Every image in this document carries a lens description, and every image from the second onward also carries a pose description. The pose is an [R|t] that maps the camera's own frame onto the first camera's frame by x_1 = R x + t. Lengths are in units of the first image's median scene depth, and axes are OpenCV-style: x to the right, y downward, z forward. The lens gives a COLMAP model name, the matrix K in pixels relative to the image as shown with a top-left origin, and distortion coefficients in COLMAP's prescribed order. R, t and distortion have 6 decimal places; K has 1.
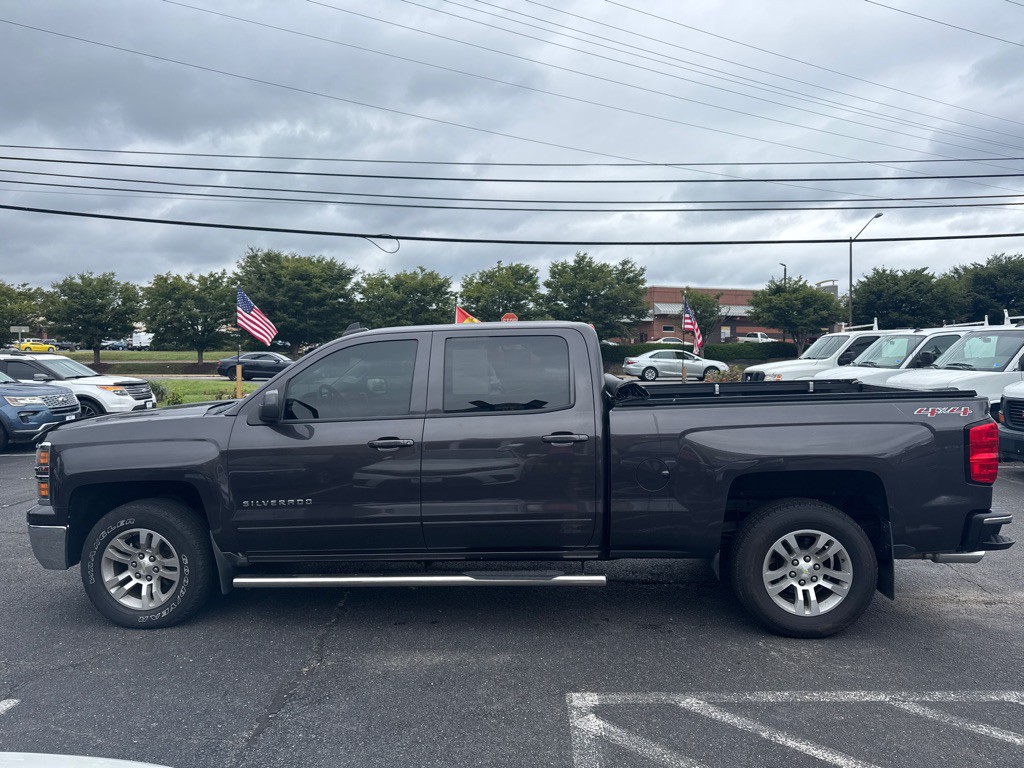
lens RADIAL K [[721.3, 0, 519.8], [0, 721.3, 382.6], [0, 0, 1]] dist [0.056480, -0.072118]
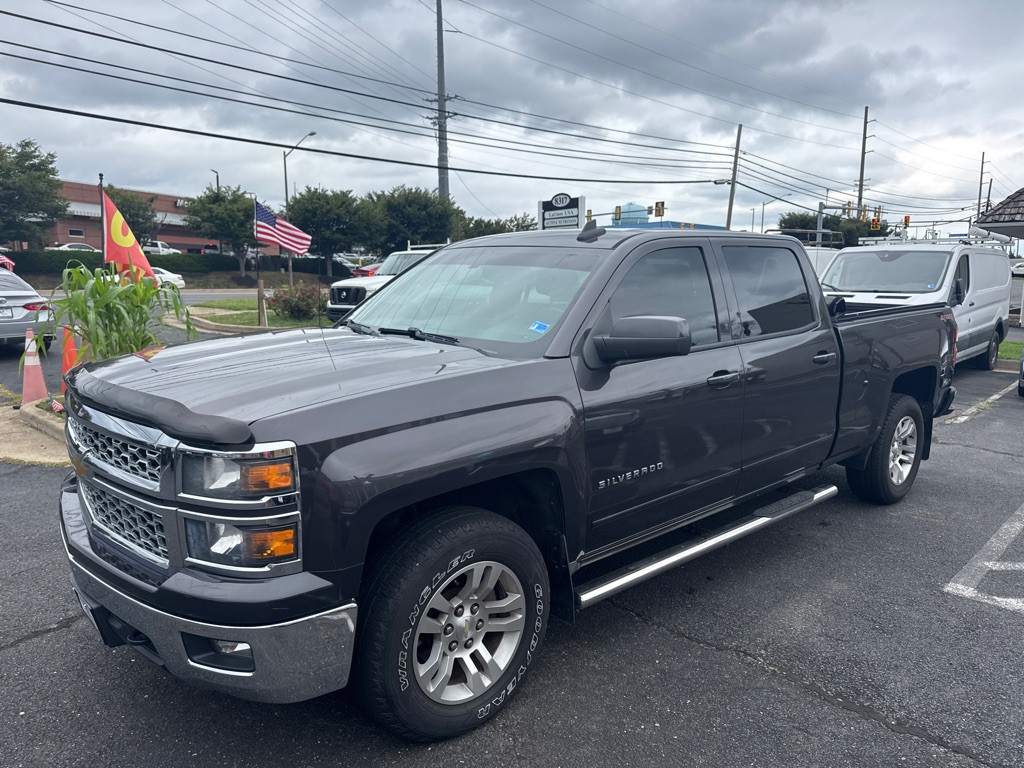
lens RADIAL K [[721.5, 0, 535.3], [0, 721.5, 395.1], [0, 0, 1]] dist [0.009685, -0.014143]
pose [[0.685186, -0.102502, 0.721120, -0.080330], [0.005347, 0.990729, 0.135745, -0.000346], [-0.728349, -0.089155, 0.679382, 0.054961]]
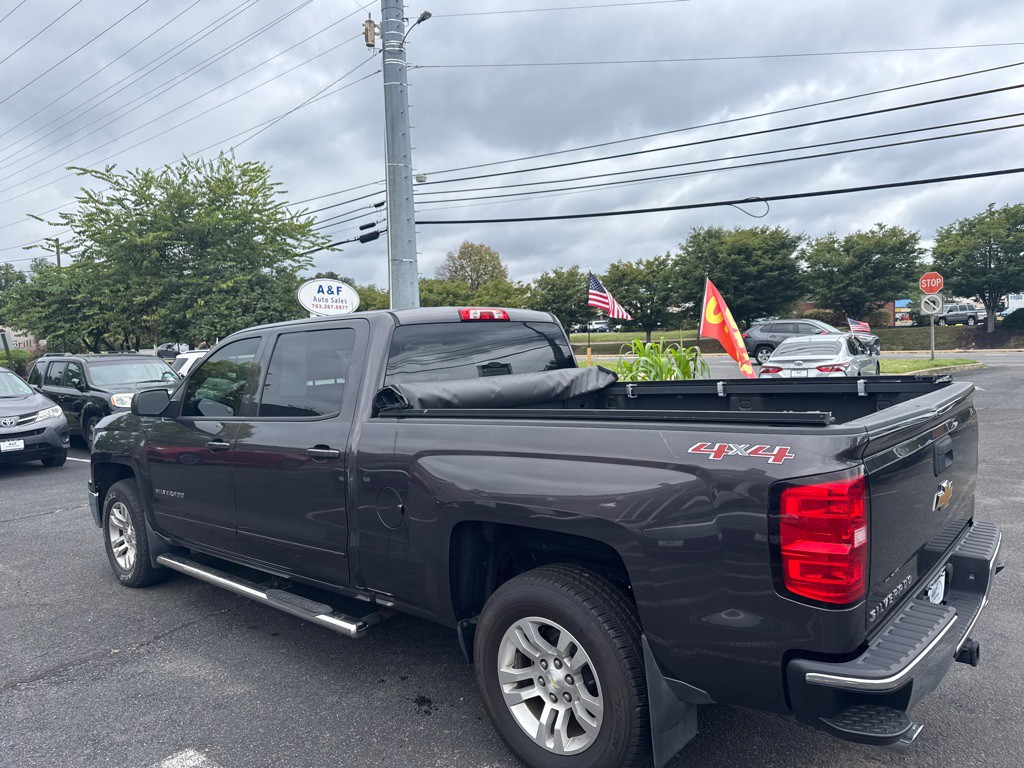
lens RADIAL K [[721.3, 0, 519.0], [0, 721.3, 401.7], [0, 0, 1]] dist [0.056480, -0.072118]
pose [[0.789051, 0.024094, -0.613855, 0.067074], [0.012948, 0.998356, 0.055830, -0.002278], [0.614191, -0.052001, 0.787442, 0.042921]]
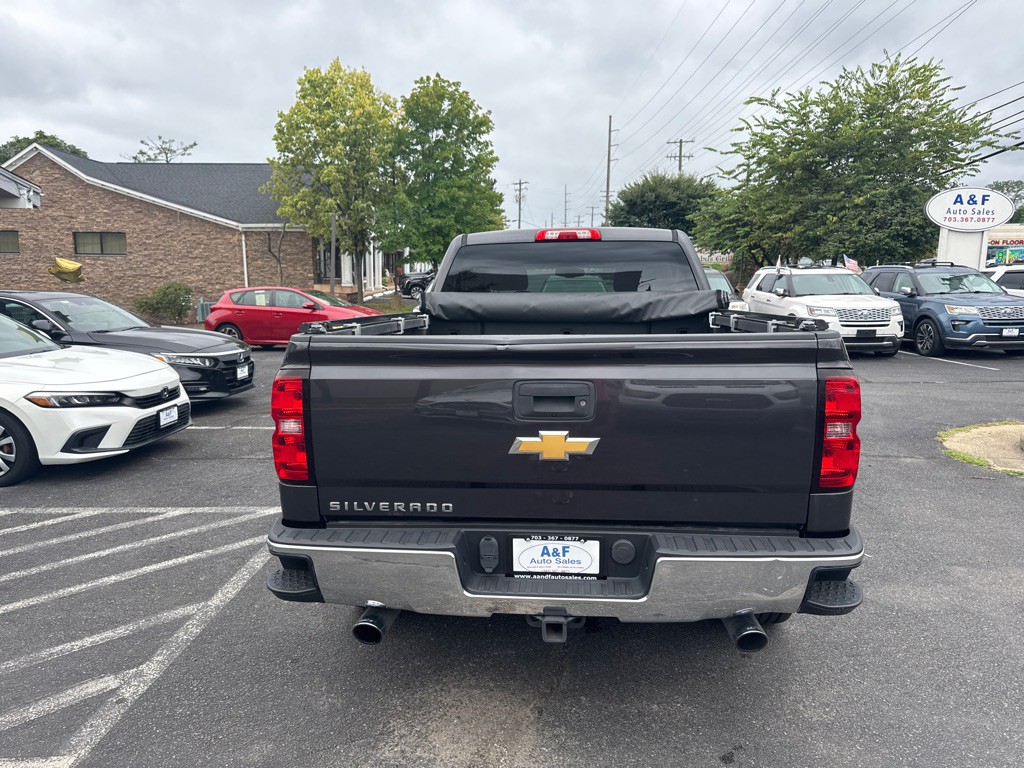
lens RADIAL K [[721.3, 0, 519.8], [0, 721.3, 396.3], [0, 0, 1]] dist [0.056480, -0.072118]
pose [[-0.021402, 0.167831, -0.985583, 0.104714], [-0.030508, 0.985241, 0.168435, -0.002945], [0.999305, 0.033673, -0.015966, 0.103478]]
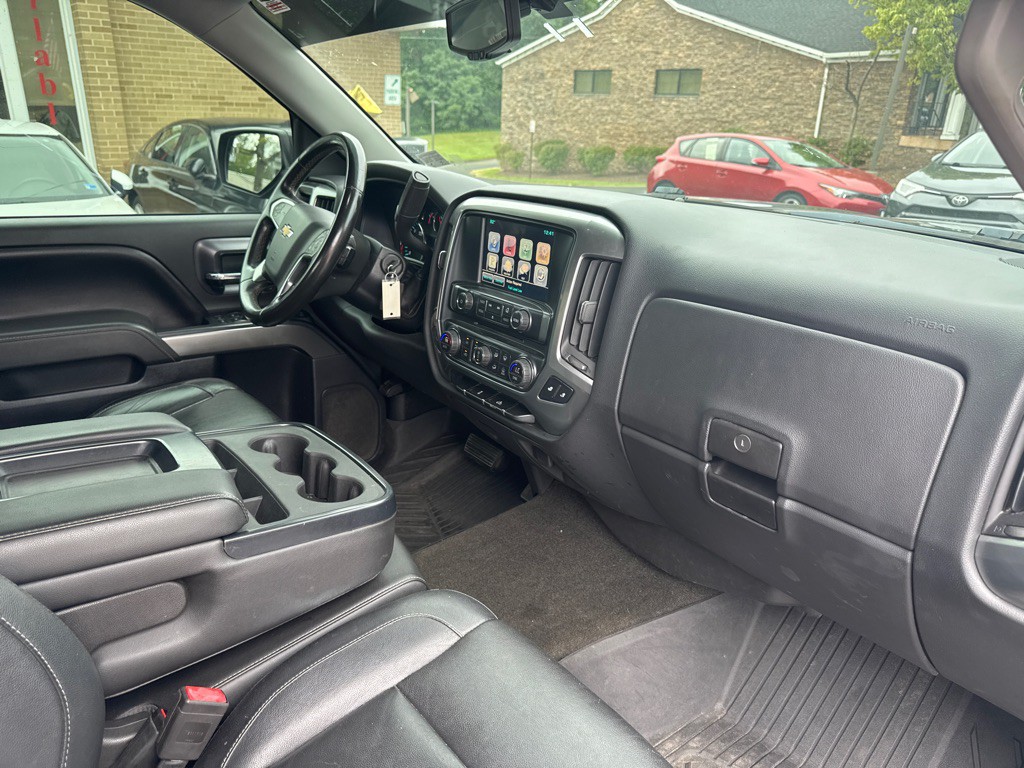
lens RADIAL K [[721.3, 0, 520.1], [0, 721.3, 400.1], [0, 0, 1]] dist [0.056480, -0.072118]
pose [[-0.756236, 0.222176, -0.615422, -0.016456], [-0.045023, 0.920684, 0.387704, -0.001602], [0.652748, 0.320904, -0.686251, 0.131918]]
